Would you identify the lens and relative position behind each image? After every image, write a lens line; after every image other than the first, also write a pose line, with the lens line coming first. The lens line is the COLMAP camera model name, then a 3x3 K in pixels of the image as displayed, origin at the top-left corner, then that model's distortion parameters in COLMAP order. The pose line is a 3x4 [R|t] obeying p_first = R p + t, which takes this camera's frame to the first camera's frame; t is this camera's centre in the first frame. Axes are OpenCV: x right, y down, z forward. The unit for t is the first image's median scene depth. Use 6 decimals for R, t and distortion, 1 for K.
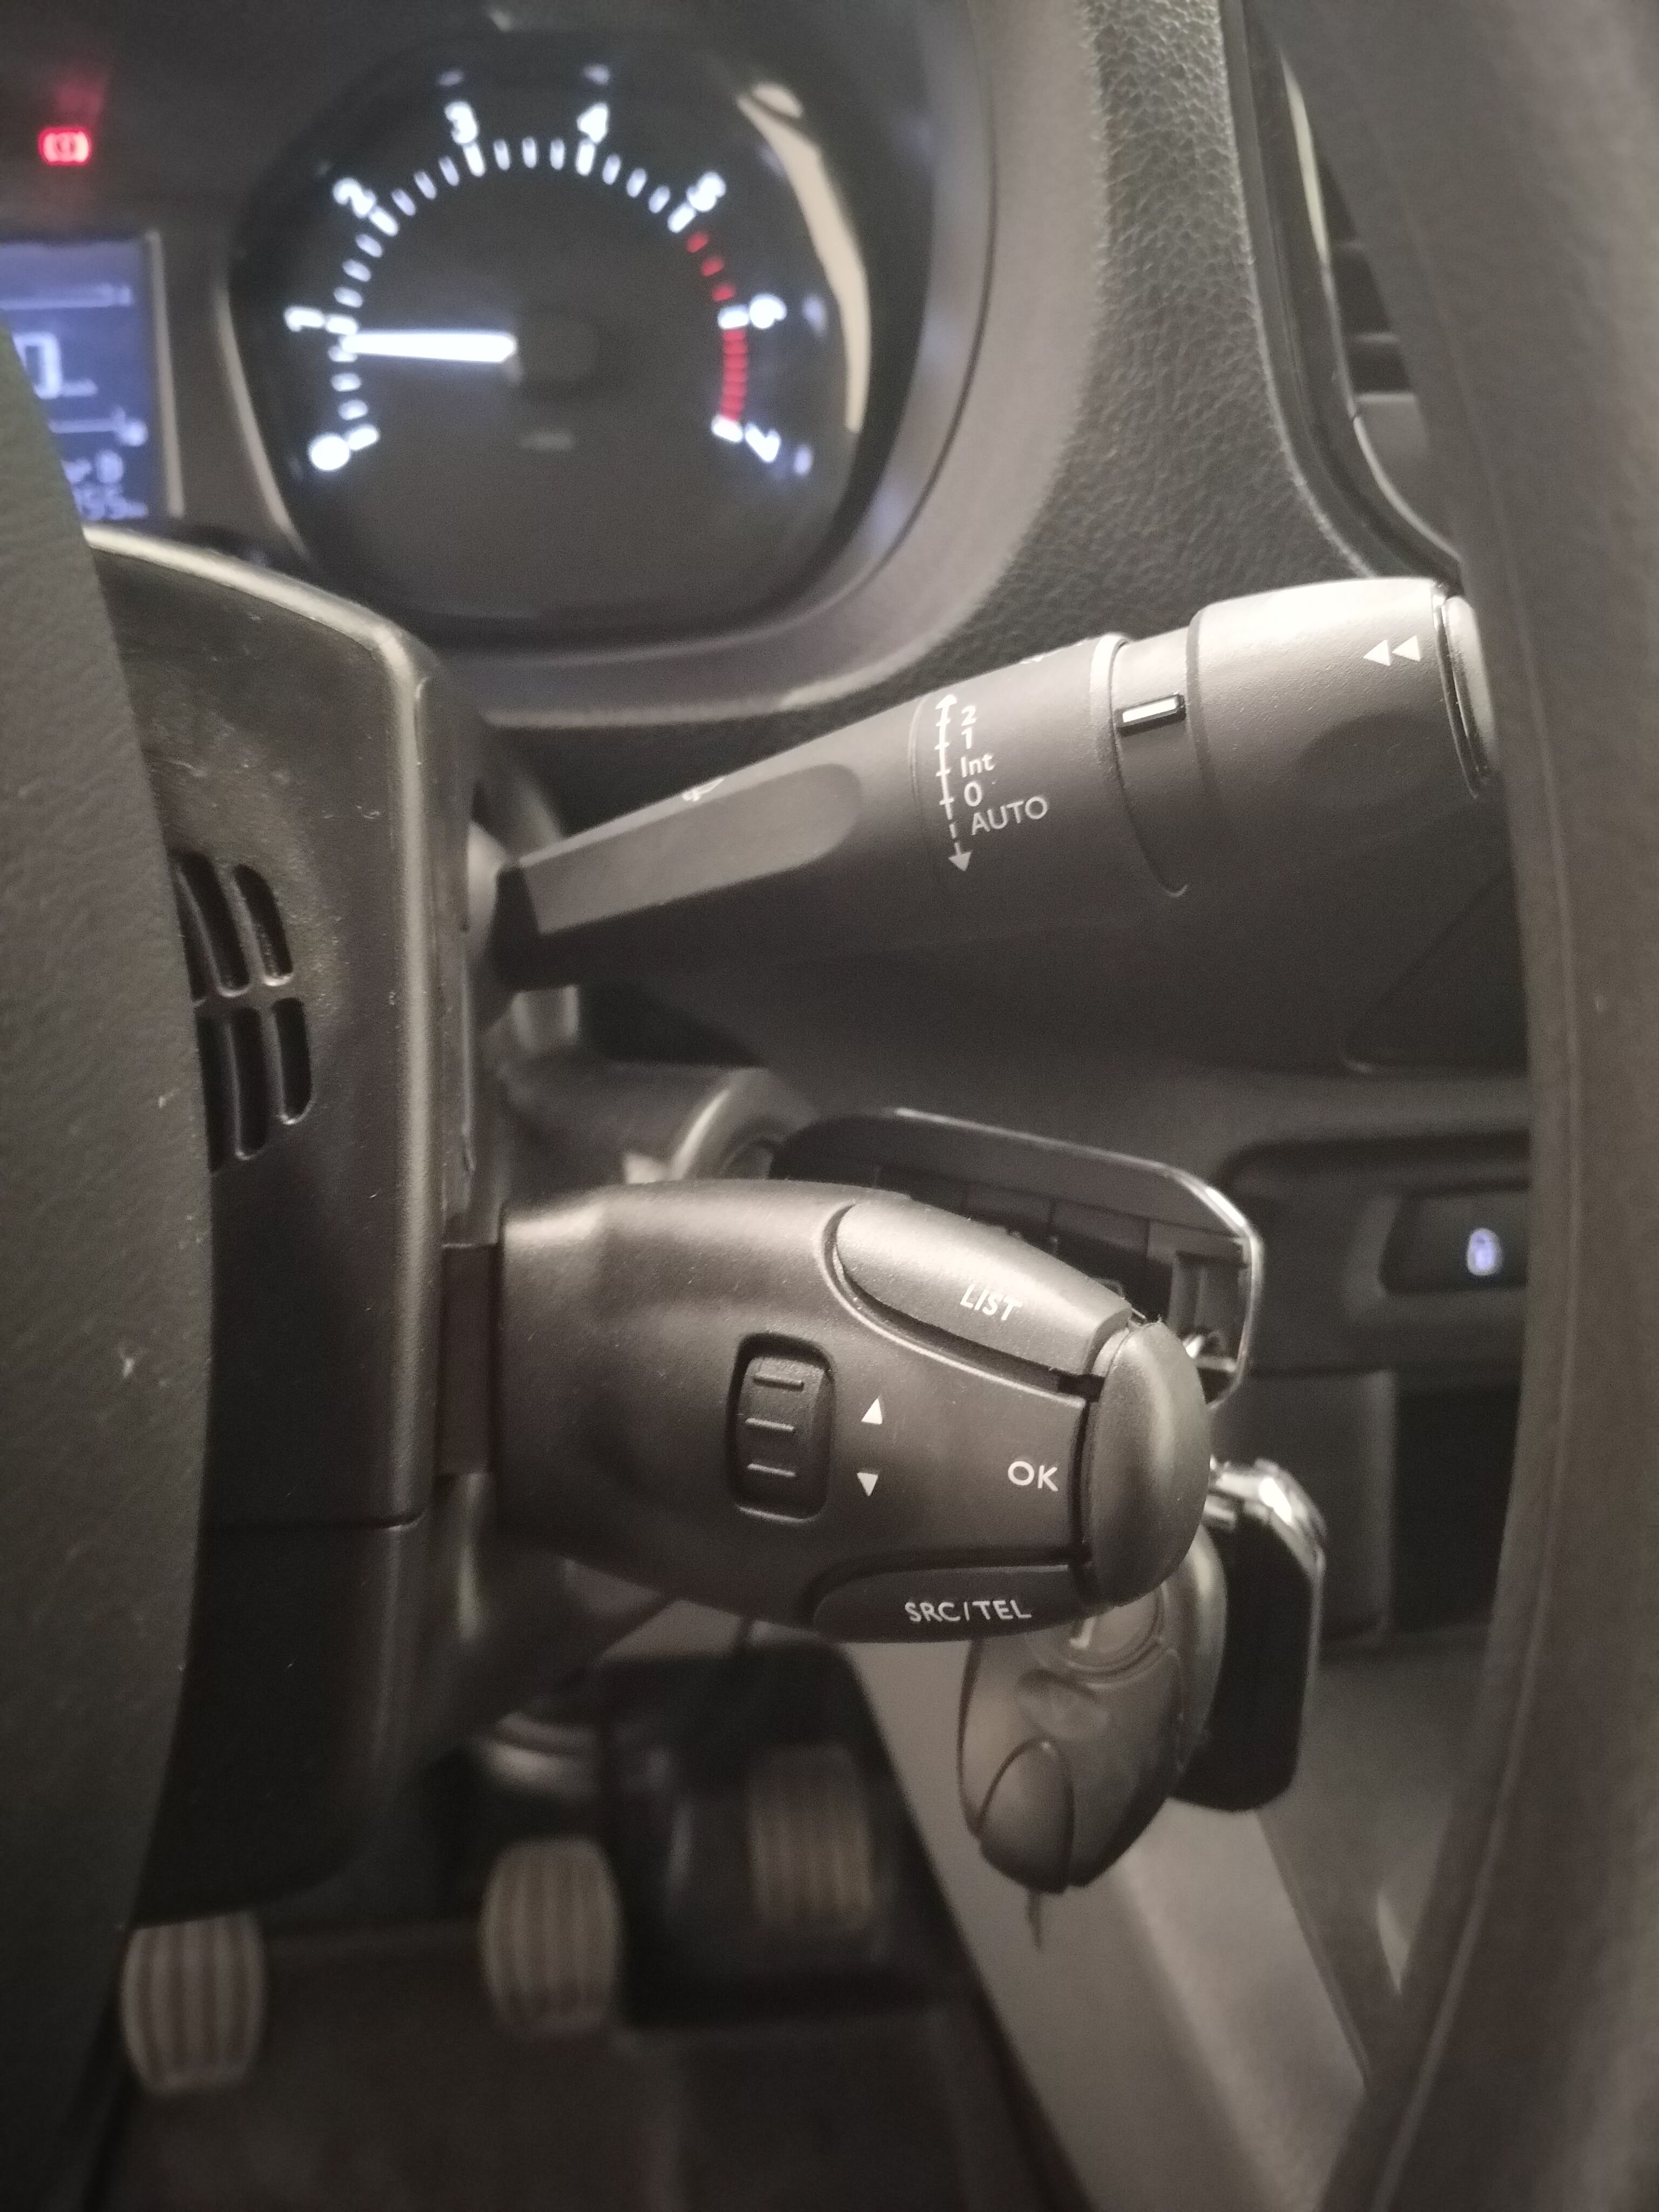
lens RADIAL K [[1602.1, 0, 778.6], [0, 1602.1, 1096.0], [0, 0, 1]] dist [-0.006229, -0.007889]
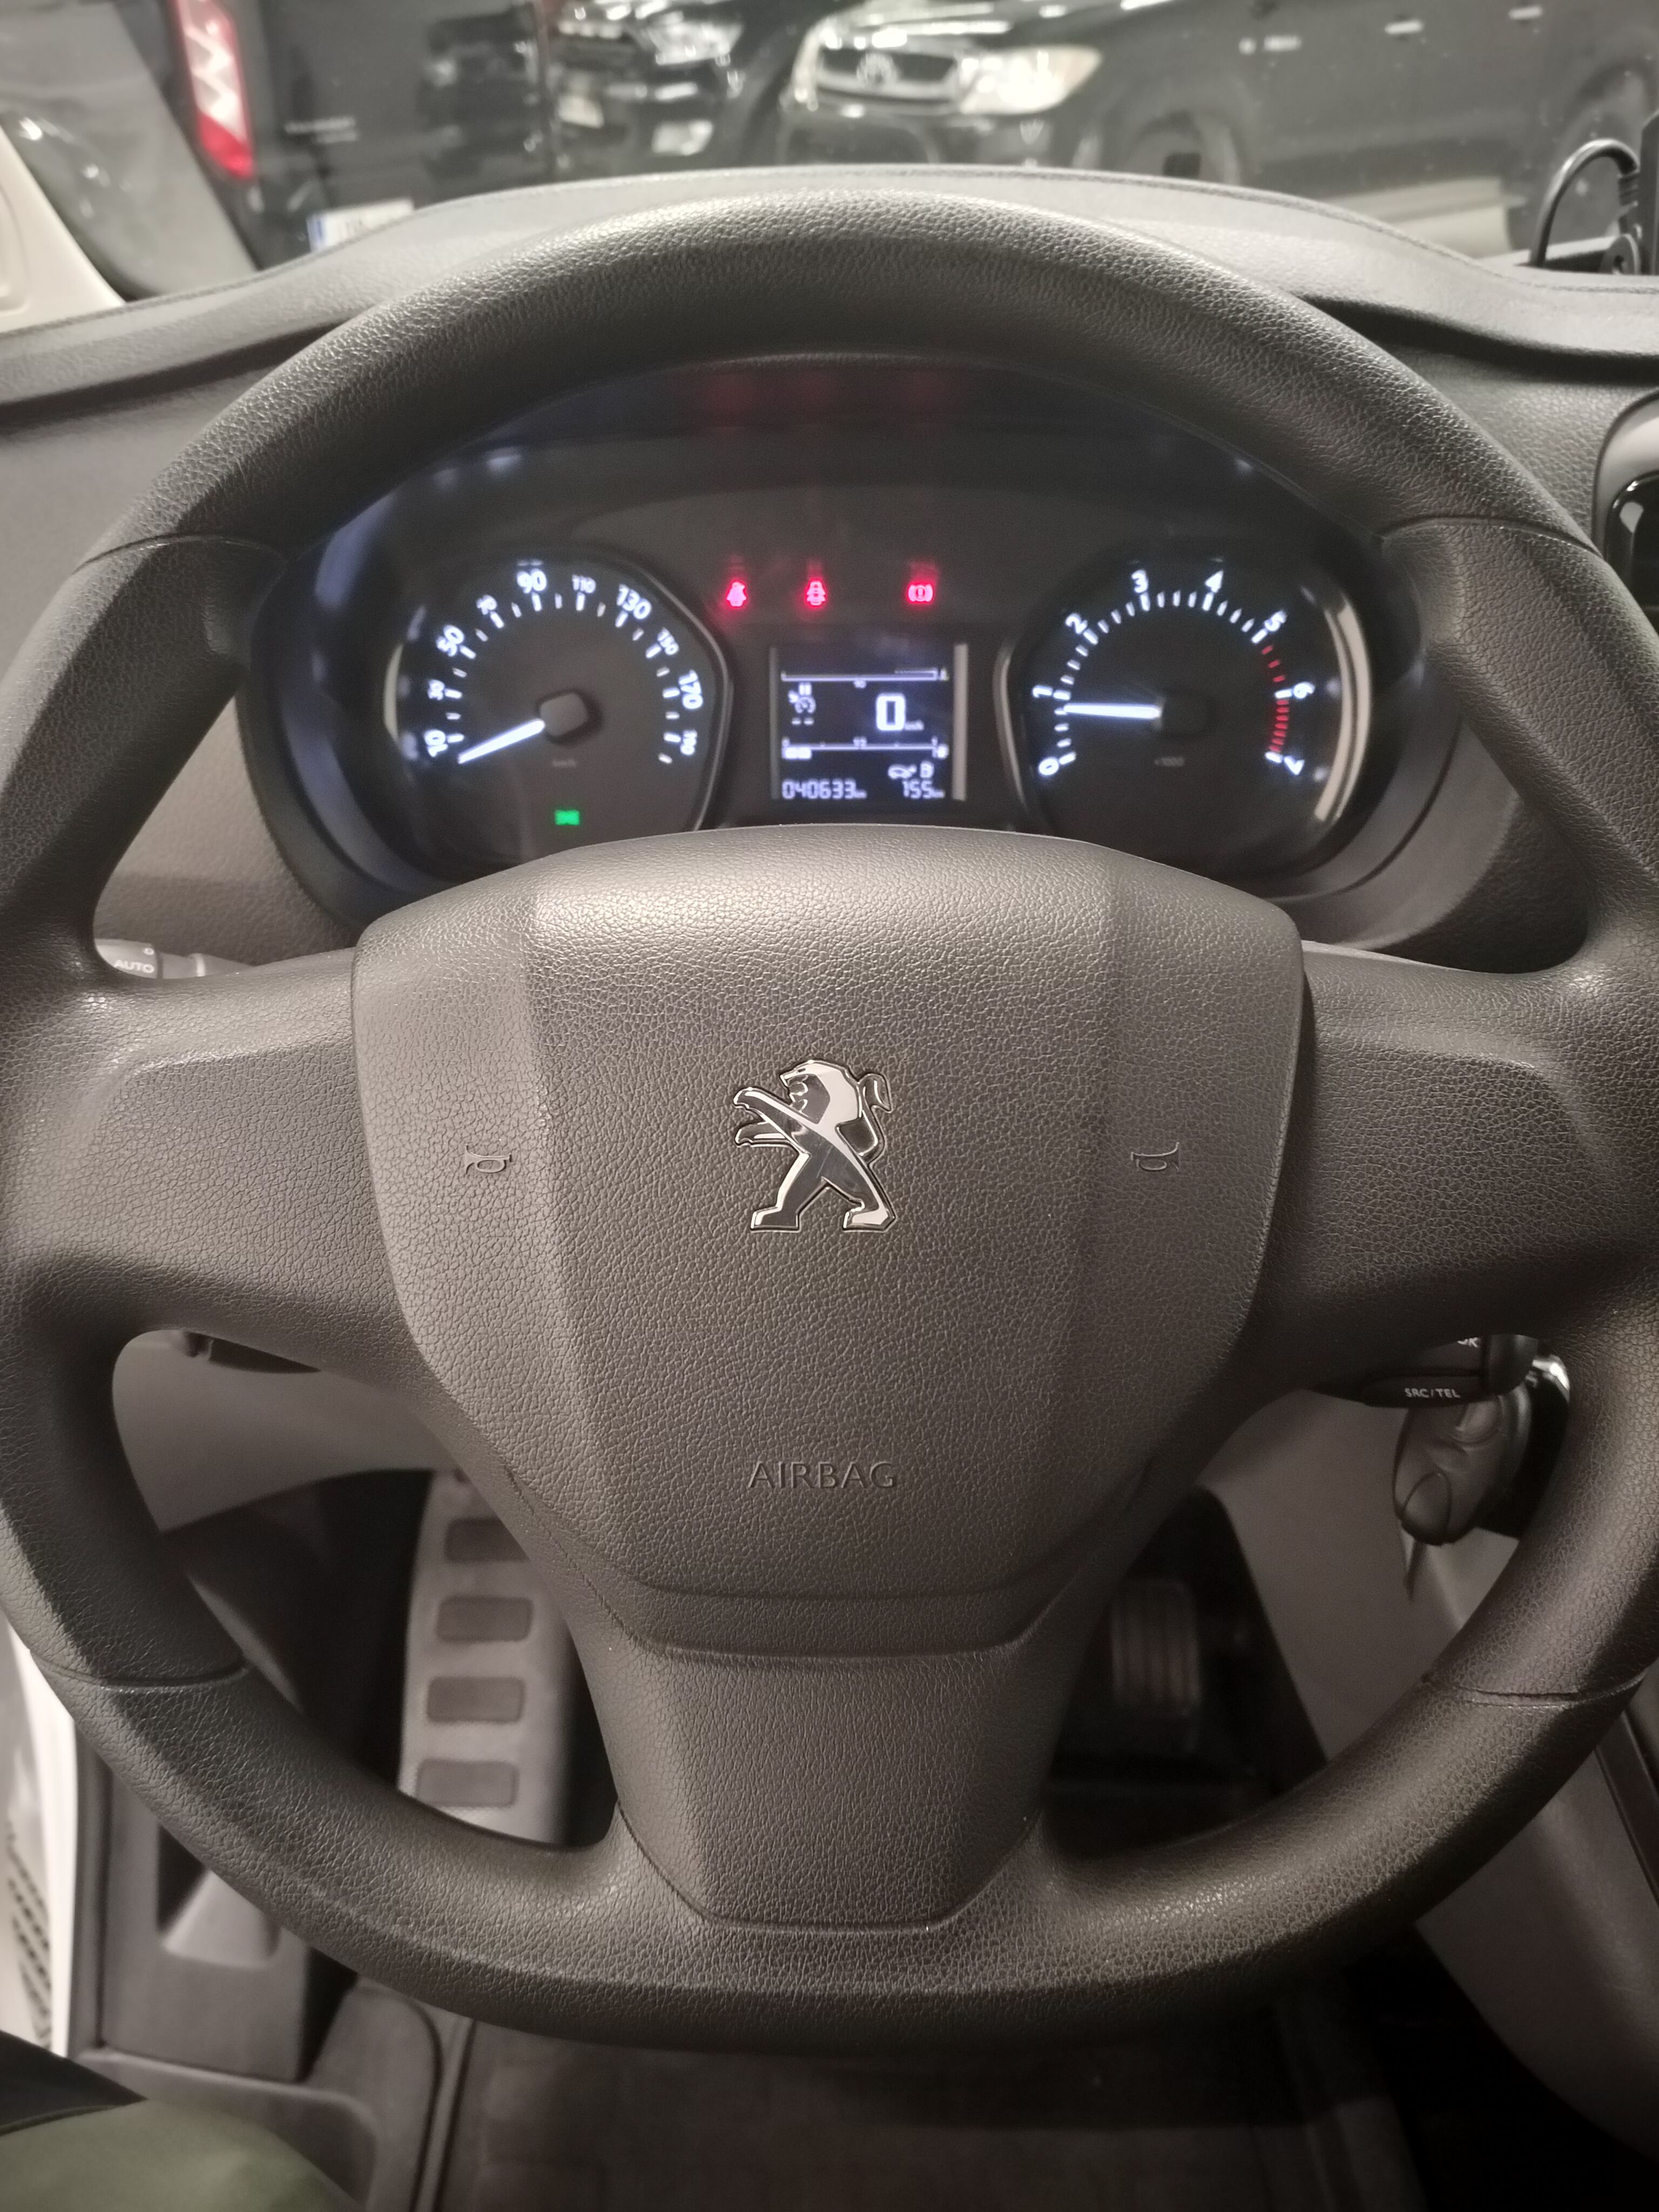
lens RADIAL K [[1703.8, 0, 829.5], [0, 1703.8, 1106.0], [0, 0, 1]] dist [0.017641, -0.006417]
pose [[0.993001, 0.071676, -0.093867, -0.319485], [-0.067502, 0.996615, 0.046922, -0.100422], [0.096913, -0.040257, 0.994478, -0.922512]]
